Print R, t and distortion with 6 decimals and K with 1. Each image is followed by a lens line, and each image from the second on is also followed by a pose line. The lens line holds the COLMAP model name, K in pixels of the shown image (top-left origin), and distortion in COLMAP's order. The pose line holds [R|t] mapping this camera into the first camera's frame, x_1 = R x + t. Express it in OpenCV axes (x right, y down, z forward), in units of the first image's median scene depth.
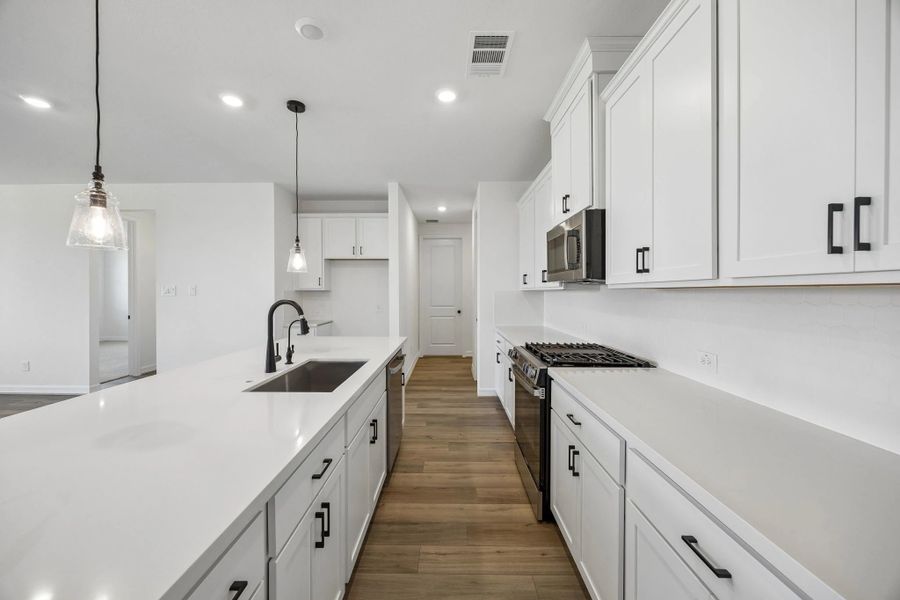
lens RADIAL K [[341.8, 0, 446.4], [0, 341.8, 297.0], [0, 0, 1]] dist [-0.002671, 0.000319]
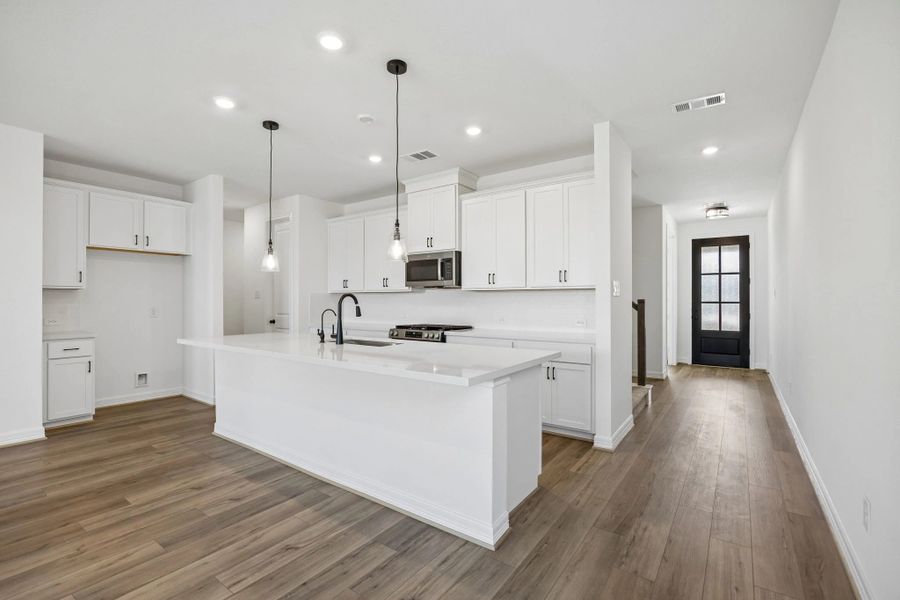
lens RADIAL K [[401.5, 0, 447.9], [0, 401.5, 301.6], [0, 0, 1]] dist [-0.018109, 0.000826]
pose [[0.573257, -0.000659, 0.819375, -1.113145], [0.011483, 0.999908, -0.007229, 0.041439], [-0.819295, 0.013553, 0.573212, -0.216671]]
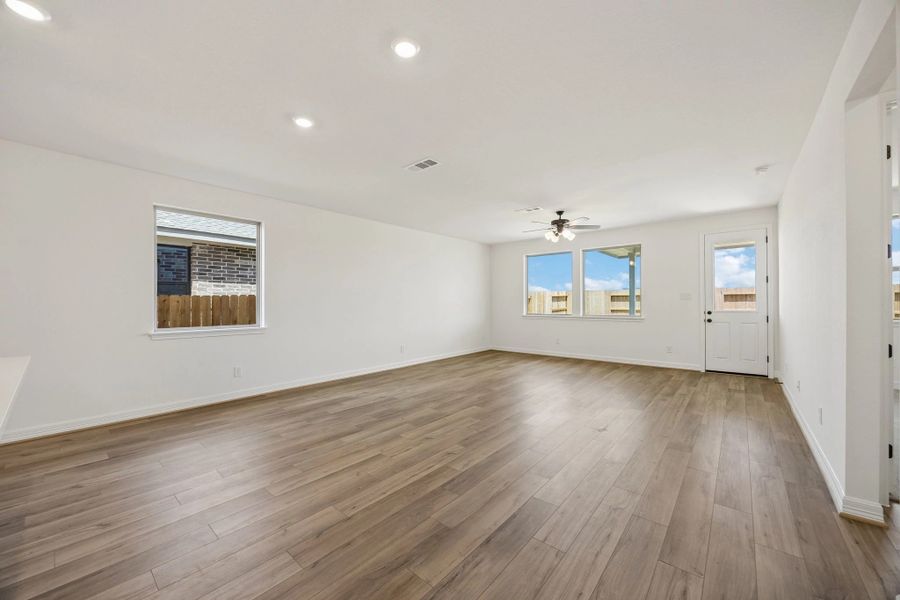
lens RADIAL K [[341.8, 0, 448.3], [0, 341.8, 302.8], [0, 0, 1]] dist [-0.002671, 0.000319]
pose [[-0.643597, 0.003196, -0.765358, -0.590227], [-0.005538, 0.999946, 0.008833, 0.014458], [0.765344, 0.009923, -0.643545, 1.471590]]
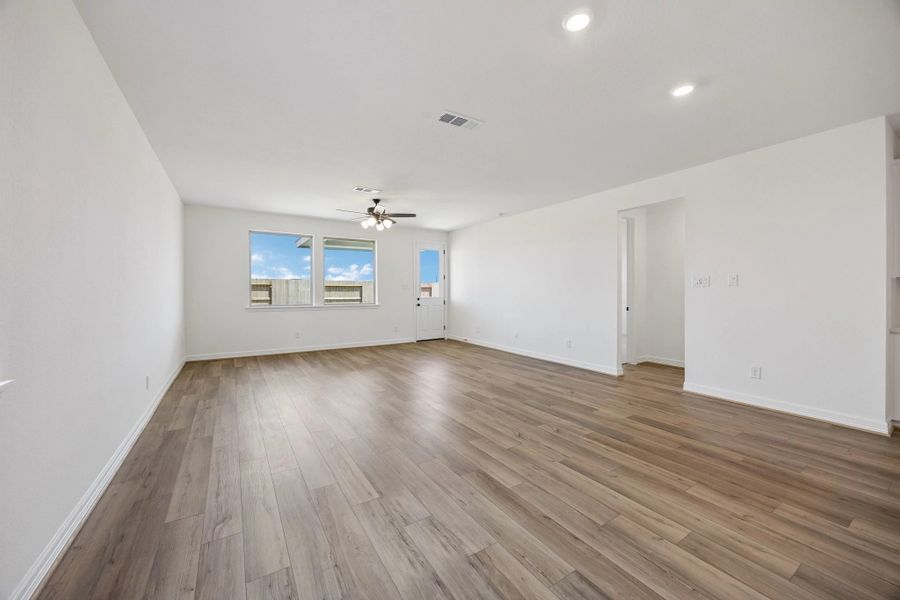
lens RADIAL K [[341.8, 0, 442.2], [0, 341.8, 294.6], [0, 0, 1]] dist [-0.002671, 0.000319]
pose [[0.537797, 0.007227, -0.843043, -0.656883], [-0.011440, 0.999934, 0.001275, 0.040165], [0.842997, 0.008959, 0.537844, -0.135321]]
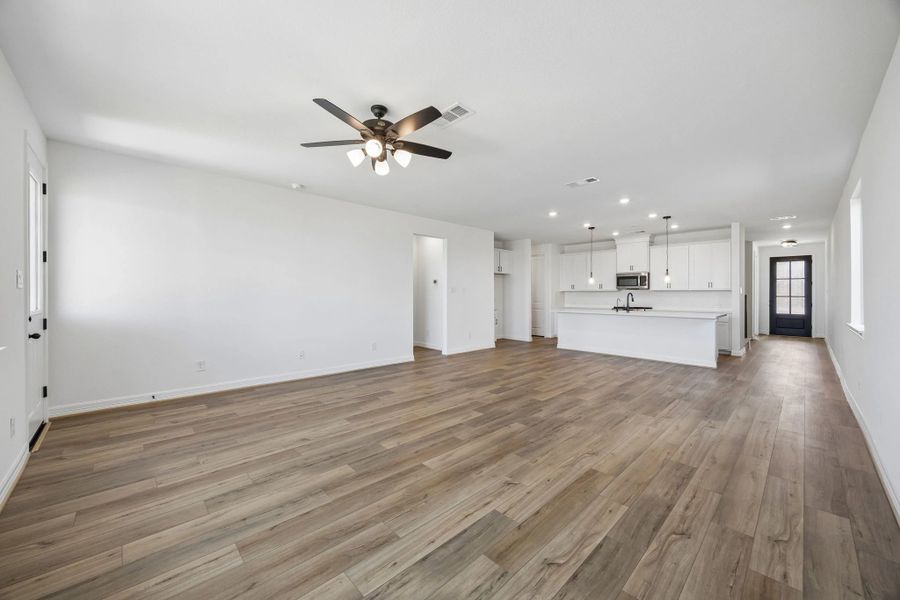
lens RADIAL K [[341.8, 0, 446.9], [0, 341.8, 296.0], [0, 0, 1]] dist [-0.002671, 0.000319]
pose [[0.712795, -0.001910, 0.701370, -3.199099], [0.007485, 0.999960, -0.004883, 0.031769], [-0.701332, 0.008730, 0.712781, -0.205979]]
